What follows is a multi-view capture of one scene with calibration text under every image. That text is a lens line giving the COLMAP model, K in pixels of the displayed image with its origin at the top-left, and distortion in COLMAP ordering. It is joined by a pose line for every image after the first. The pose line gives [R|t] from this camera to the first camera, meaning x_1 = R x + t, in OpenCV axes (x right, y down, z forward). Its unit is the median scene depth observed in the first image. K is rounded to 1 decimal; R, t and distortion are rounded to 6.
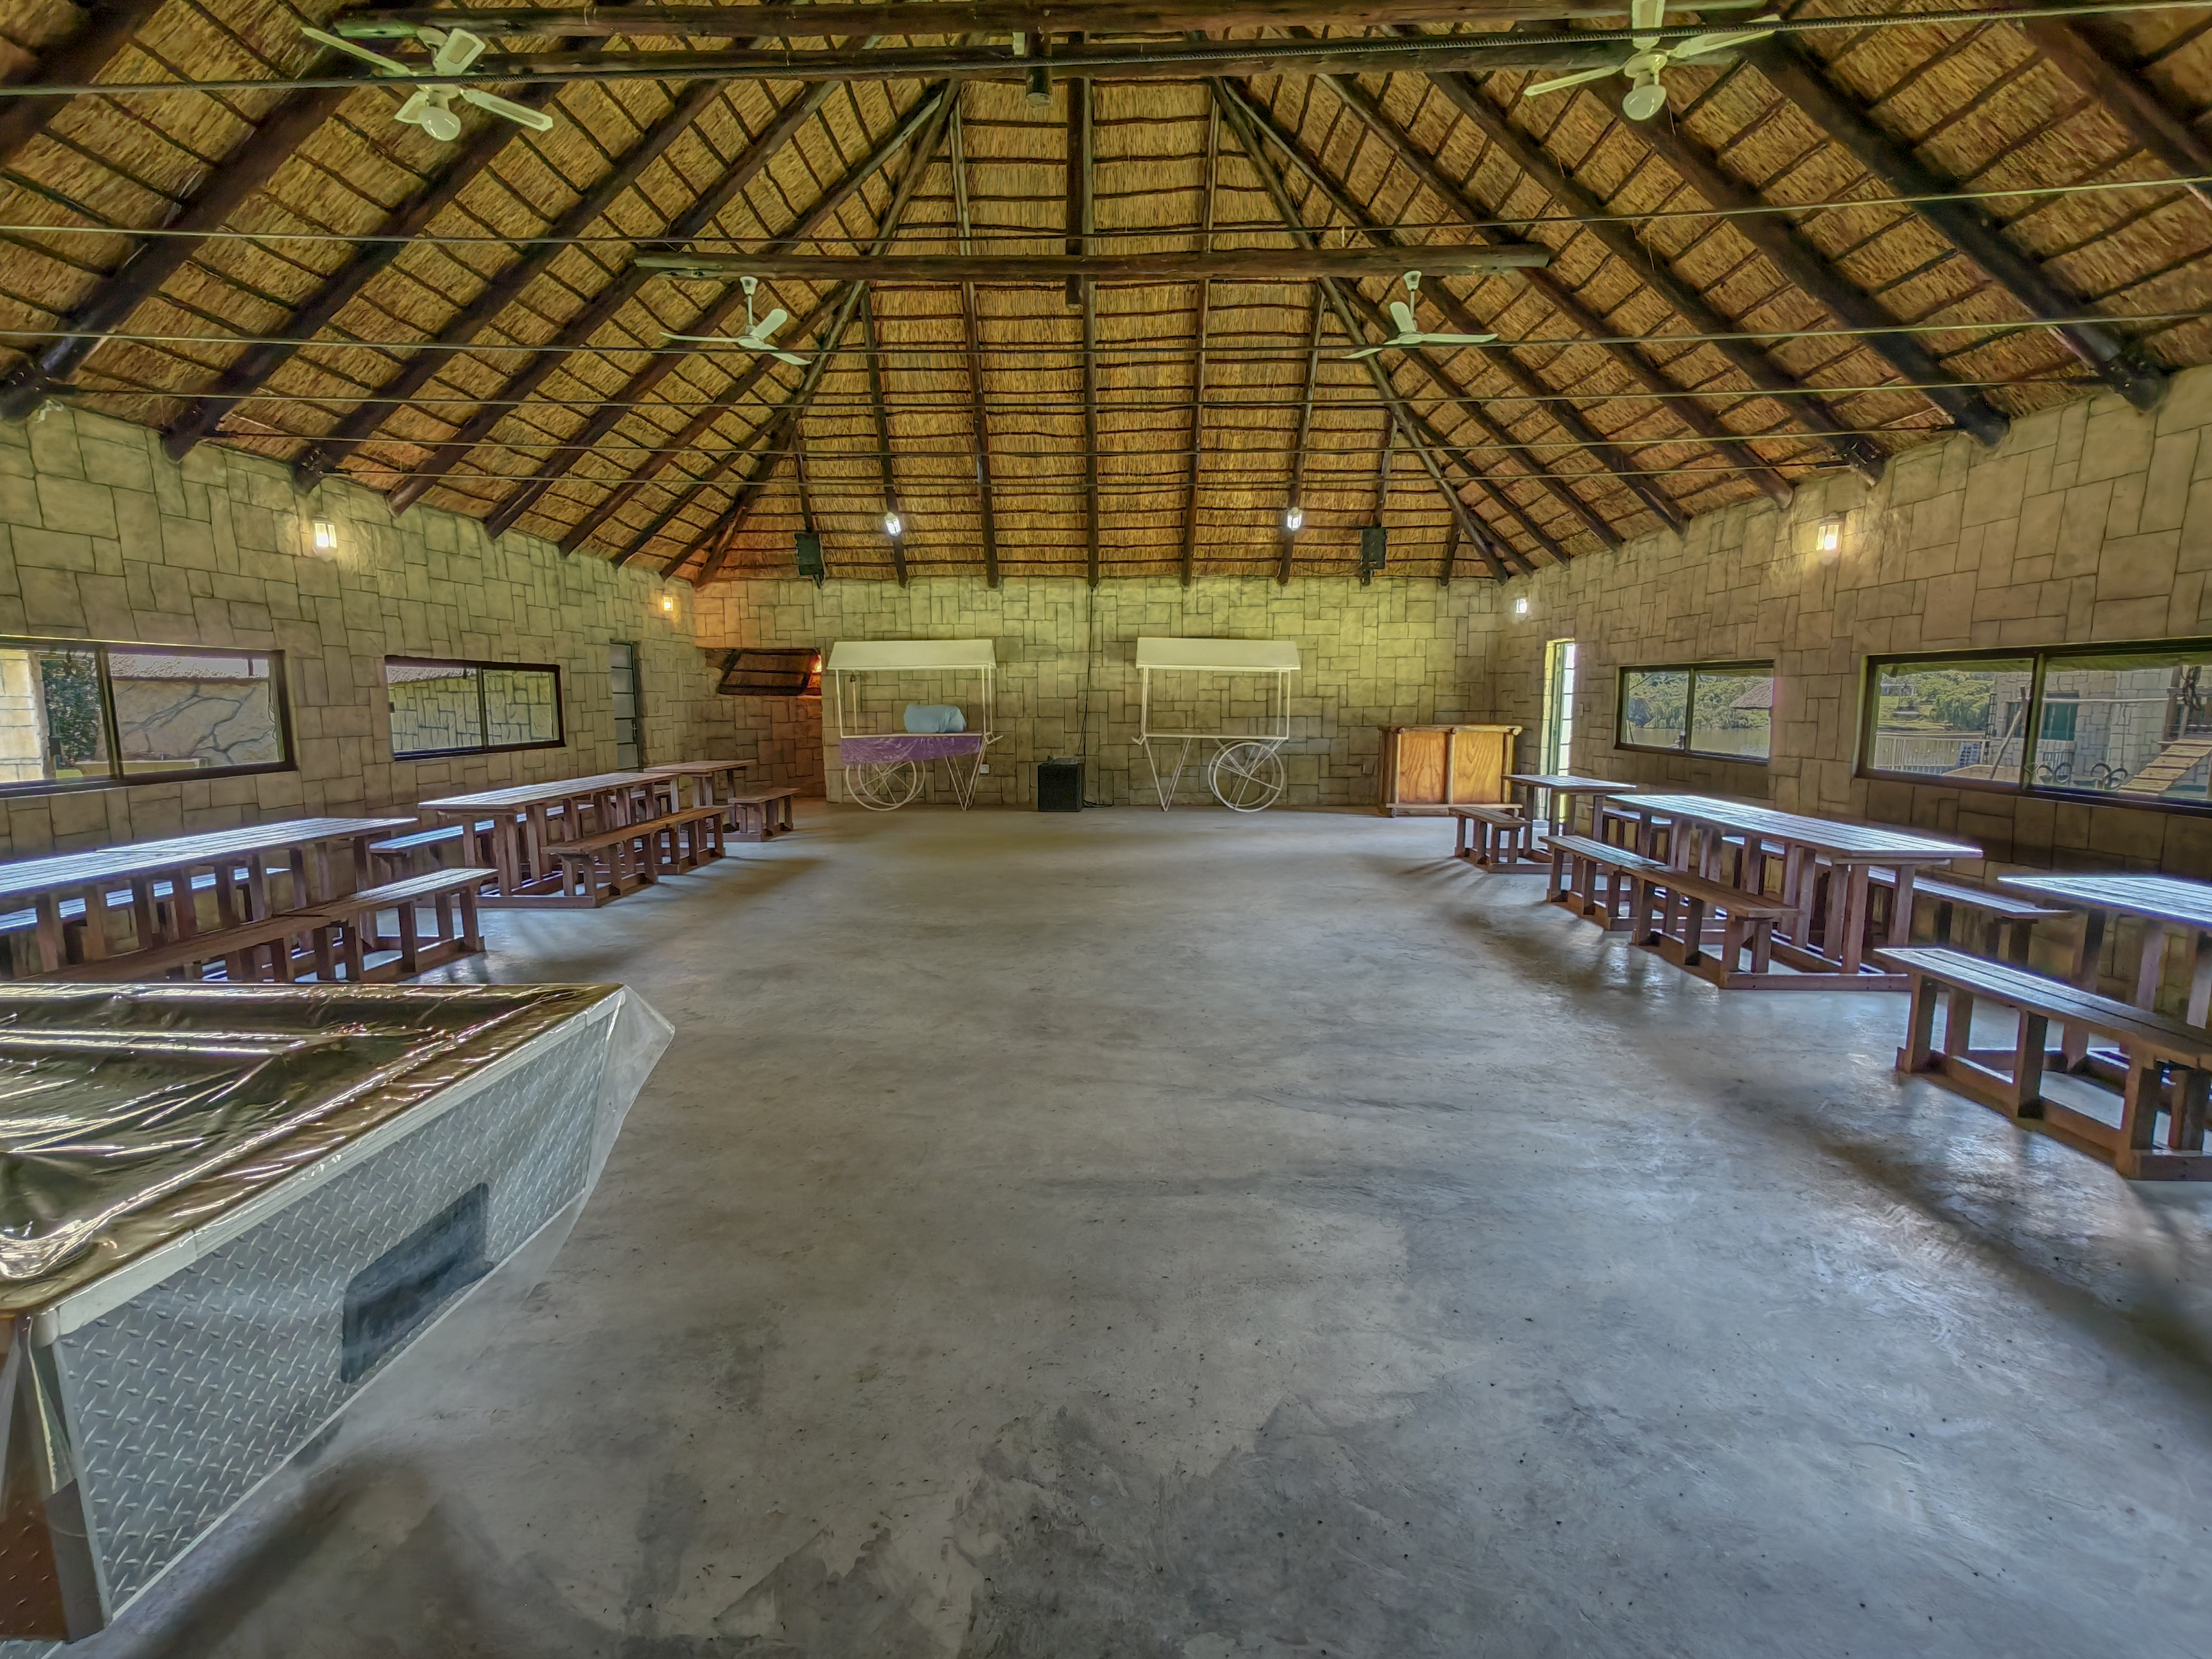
lens RADIAL K [[1021.6, 0, 1111.0], [0, 1021.6, 827.6], [0, 0, 1]] dist [0.000710, 0.003226]
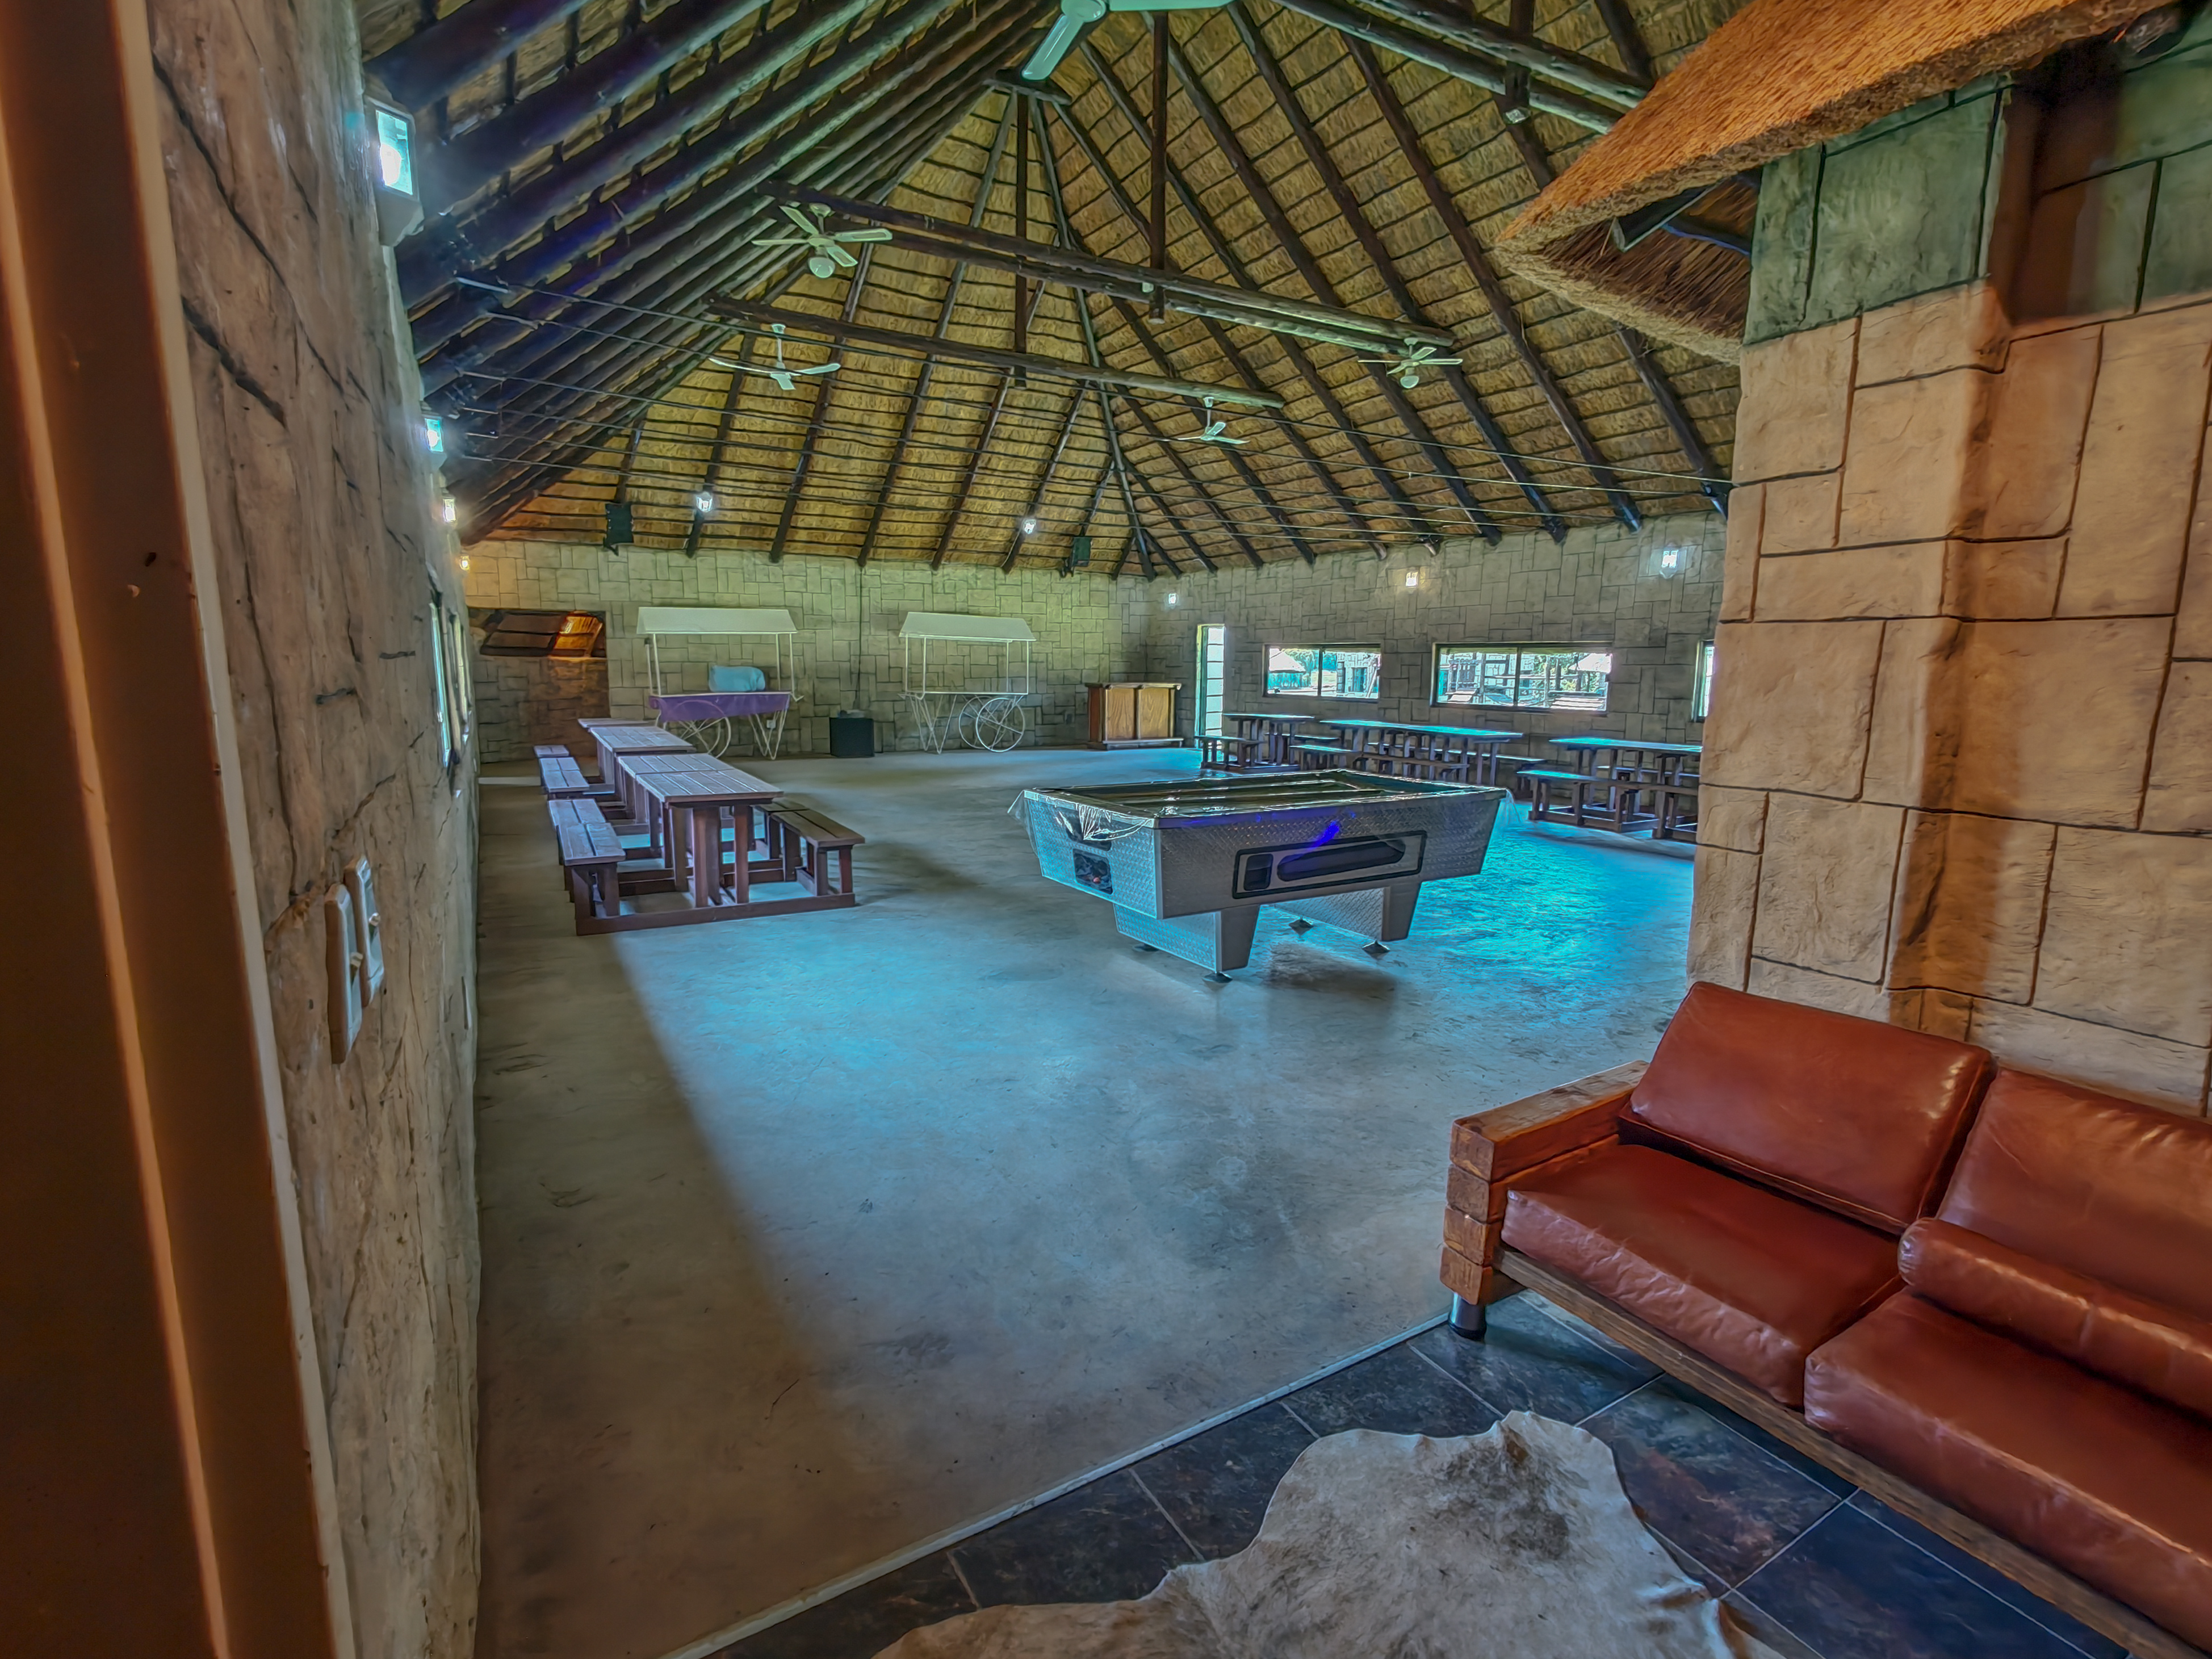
lens RADIAL K [[1065.1, 0, 1101.6], [0, 1065.1, 836.9], [0, 0, 1]] dist [-0.002568, -0.000148]
pose [[0.849909, -0.078661, 0.521025, -0.461396], [0.059486, 0.996797, 0.053455, 0.027170], [-0.523561, -0.014438, 0.851866, -0.204617]]
